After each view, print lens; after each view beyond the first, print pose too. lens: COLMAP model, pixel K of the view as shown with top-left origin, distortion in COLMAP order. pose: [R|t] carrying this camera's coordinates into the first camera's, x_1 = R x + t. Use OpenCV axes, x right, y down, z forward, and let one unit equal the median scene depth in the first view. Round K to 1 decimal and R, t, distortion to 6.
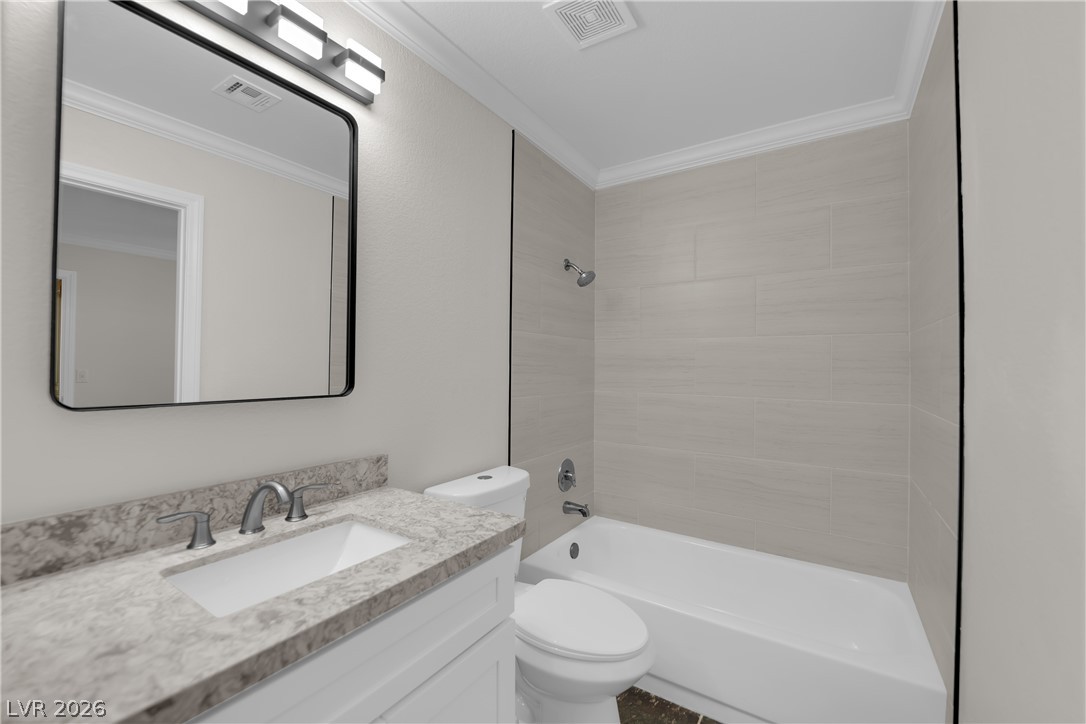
lens RADIAL K [[436.7, 0, 536.5], [0, 436.7, 363.8], [0, 0, 1]] dist [-0.016663, -0.000113]
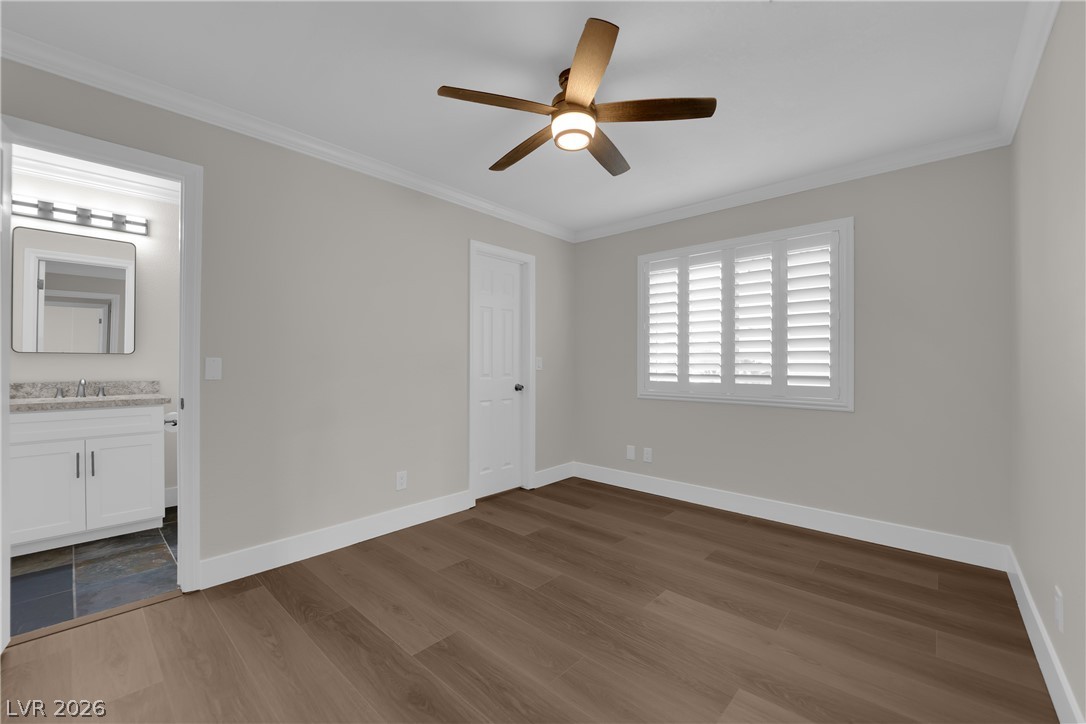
lens RADIAL K [[436.7, 0, 536.5], [0, 436.7, 363.8], [0, 0, 1]] dist [-0.016663, -0.000113]
pose [[0.987378, -0.005784, -0.158278, 3.319235], [0.007027, 0.999949, 0.007296, 0.181156], [0.158227, -0.008316, 0.987368, -1.606370]]
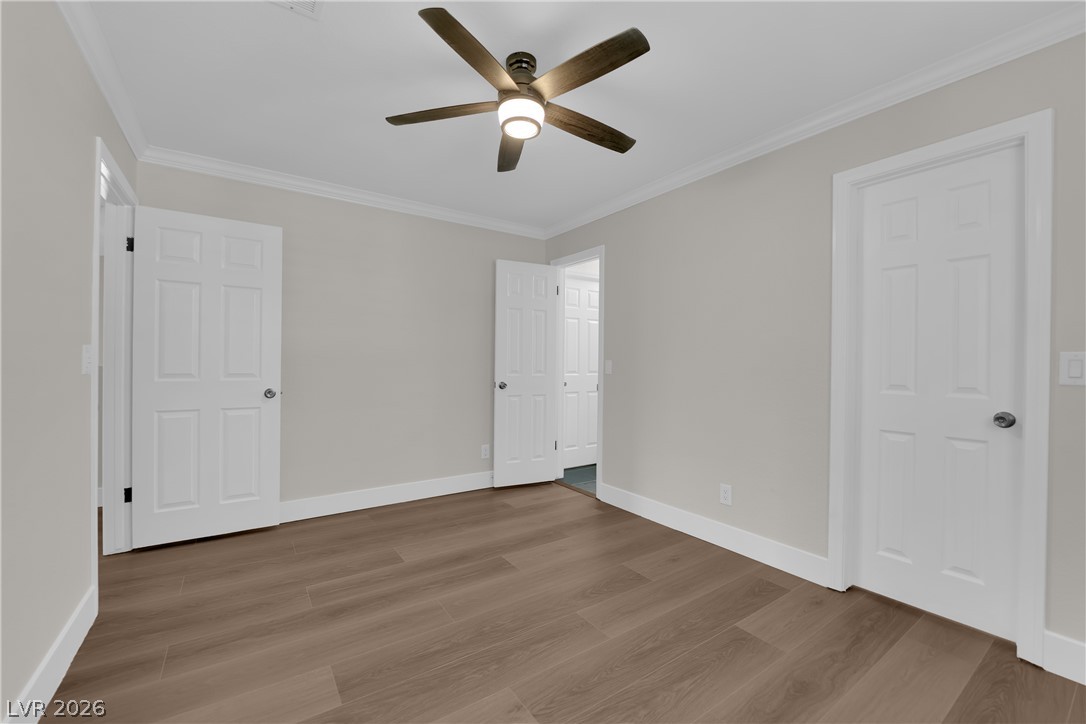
lens RADIAL K [[442.0, 0, 543.0], [0, 442.0, 362.0], [0, 0, 1]] dist [0.000786, -0.000165]
pose [[-0.369789, -0.009268, -0.929069, 5.161776], [0.000722, 0.999947, -0.010263, 0.206636], [0.929115, -0.004466, -0.369763, 1.599725]]
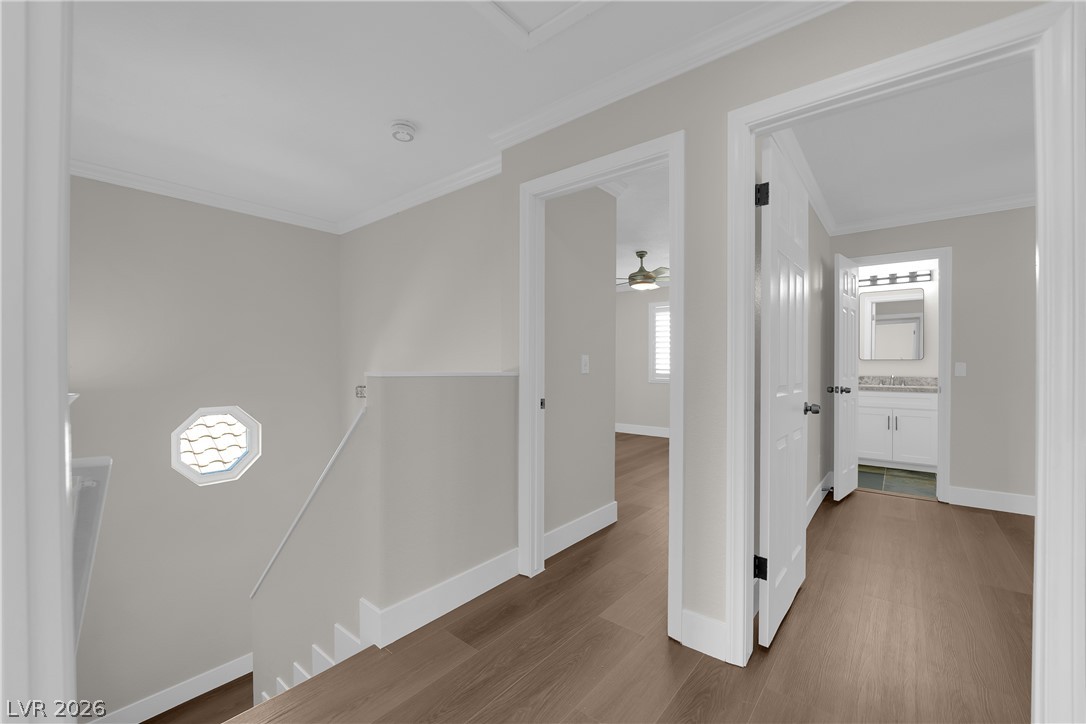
lens RADIAL K [[436.7, 0, 536.5], [0, 436.7, 363.8], [0, 0, 1]] dist [-0.016663, -0.000113]
pose [[-0.117201, -0.006768, -0.993085, 5.557371], [0.005416, 0.999958, -0.007454, 0.169274], [0.993093, -0.006252, -0.117160, -2.903623]]
